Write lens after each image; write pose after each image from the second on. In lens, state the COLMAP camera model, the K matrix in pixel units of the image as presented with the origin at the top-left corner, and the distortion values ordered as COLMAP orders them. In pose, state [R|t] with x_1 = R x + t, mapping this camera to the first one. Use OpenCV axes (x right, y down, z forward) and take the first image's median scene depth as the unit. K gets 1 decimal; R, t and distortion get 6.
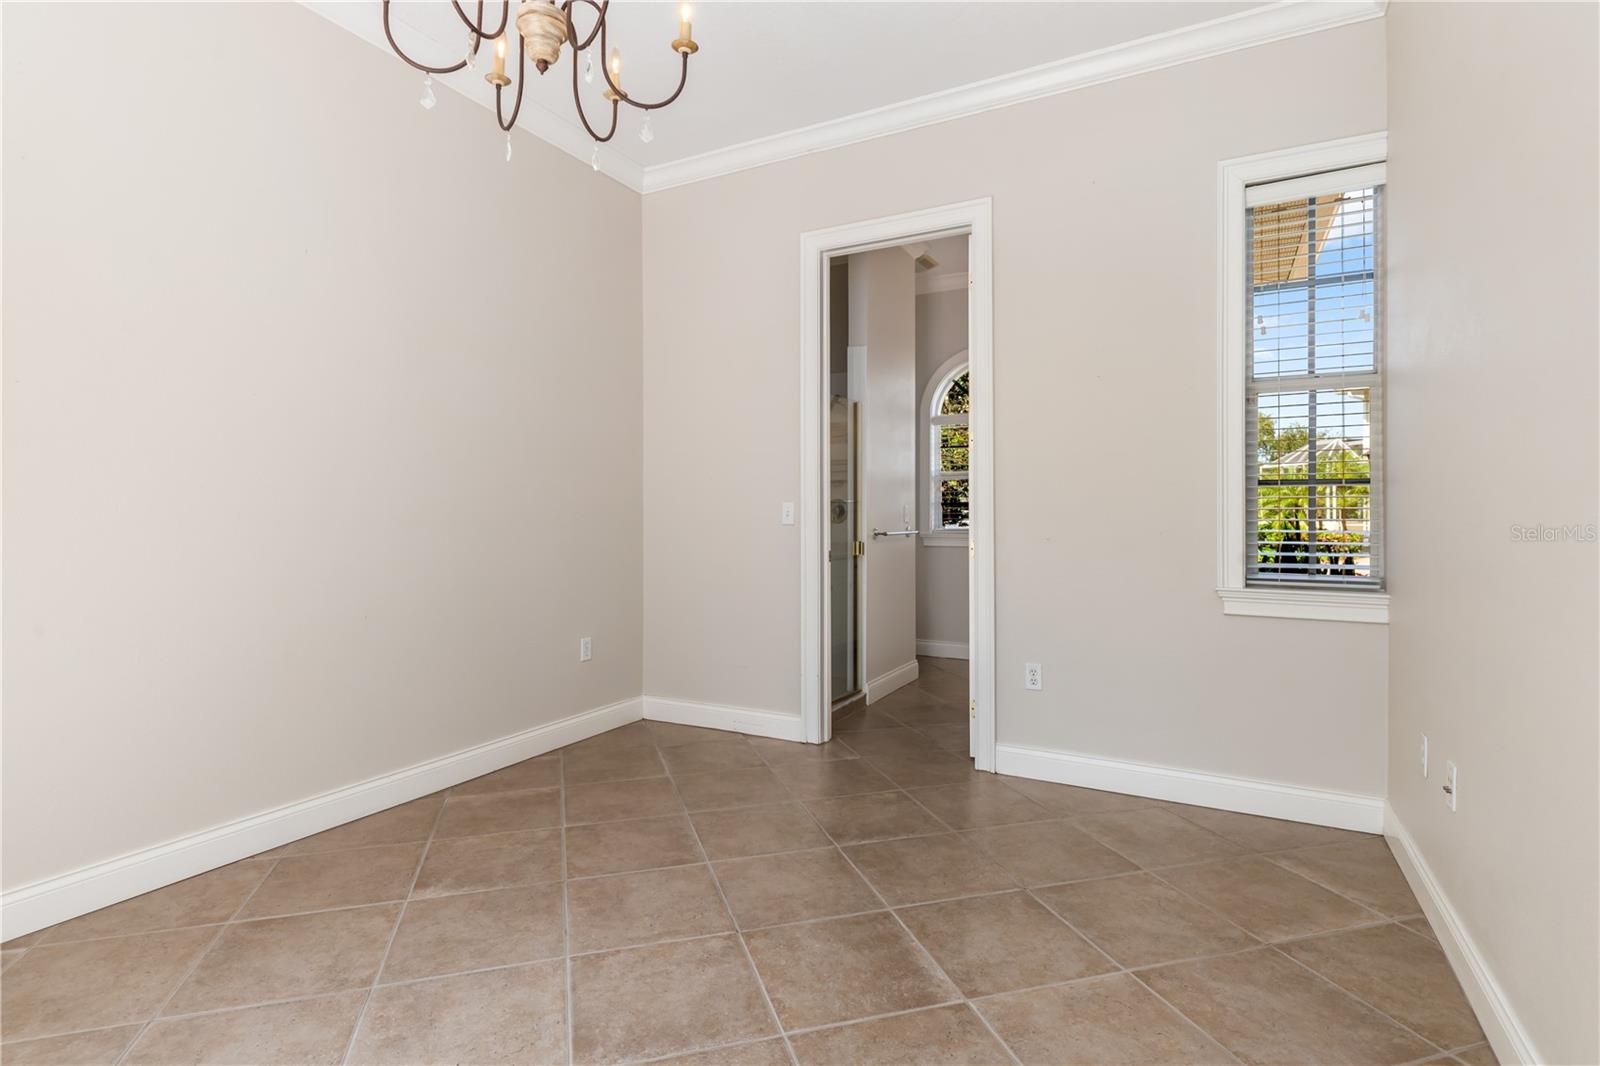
lens RADIAL K [[778.6, 0, 795.7], [0, 778.6, 524.9], [0, 0, 1]] dist [-0.005891, -0.001345]
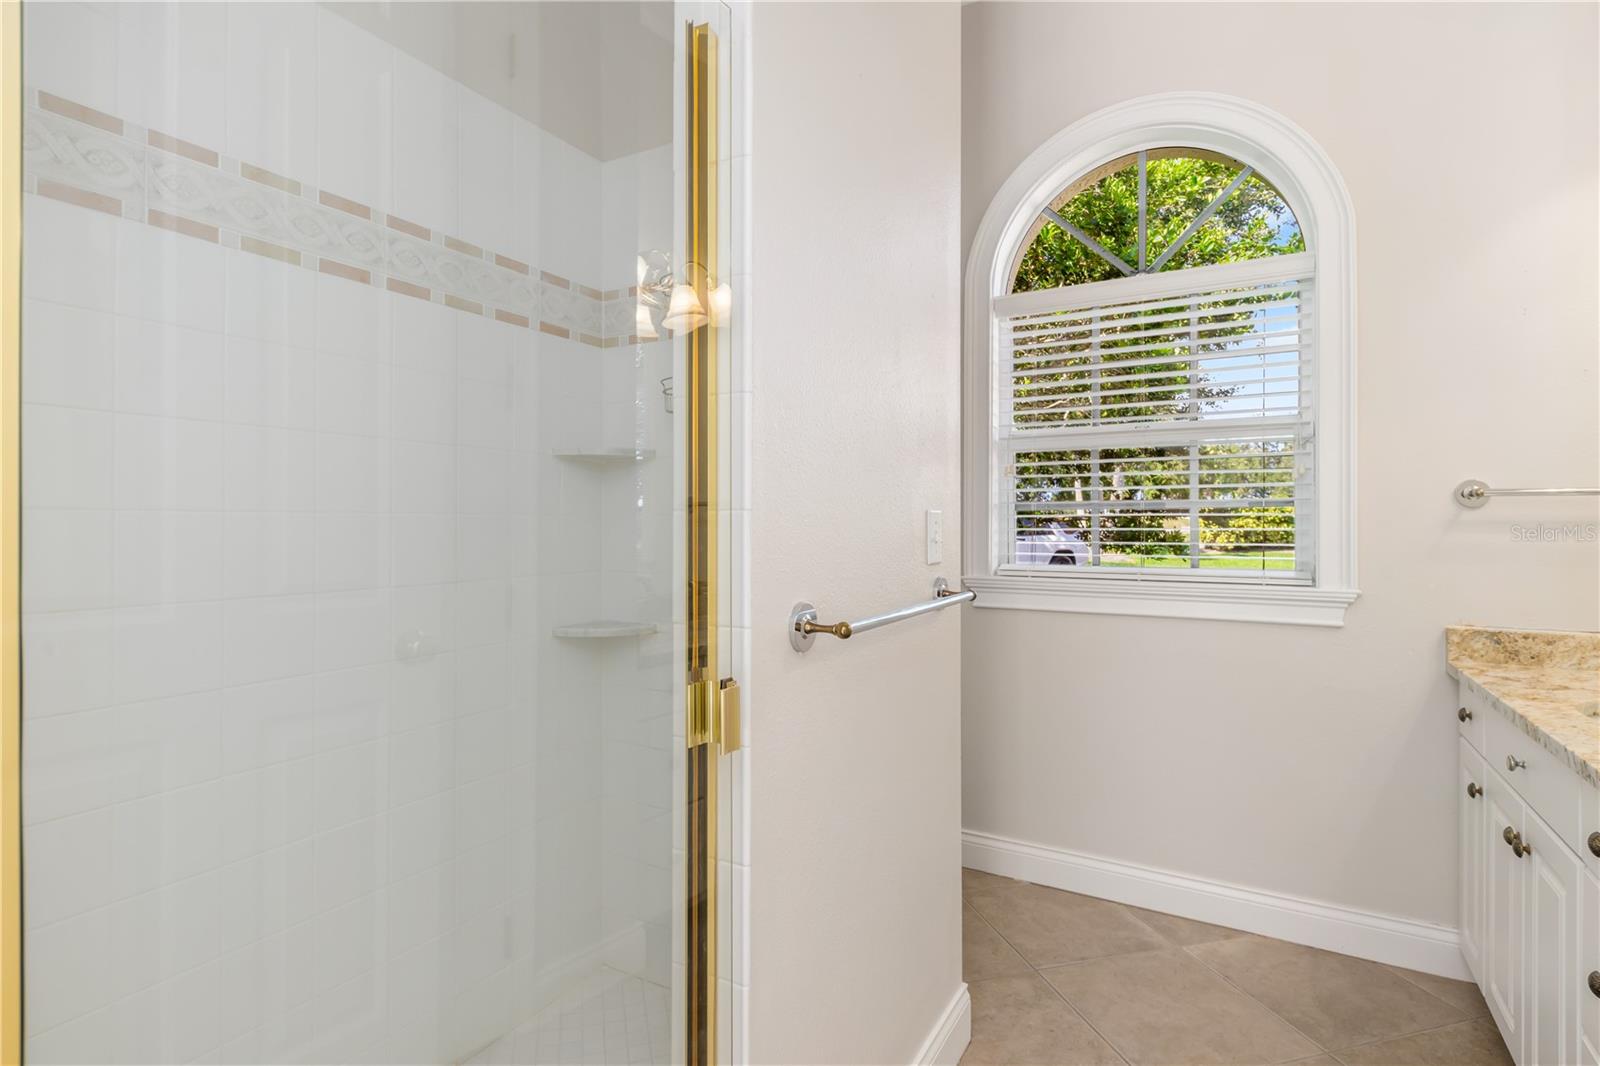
lens RADIAL K [[778.6, 0, 802.2], [0, 778.6, 524.7], [0, 0, 1]] dist [-0.005891, -0.001345]
pose [[0.999698, -0.000020, -0.024579, 0.083091], [-0.000097, 0.999989, -0.004749, -0.014172], [0.024579, 0.004750, 0.999687, 0.589073]]
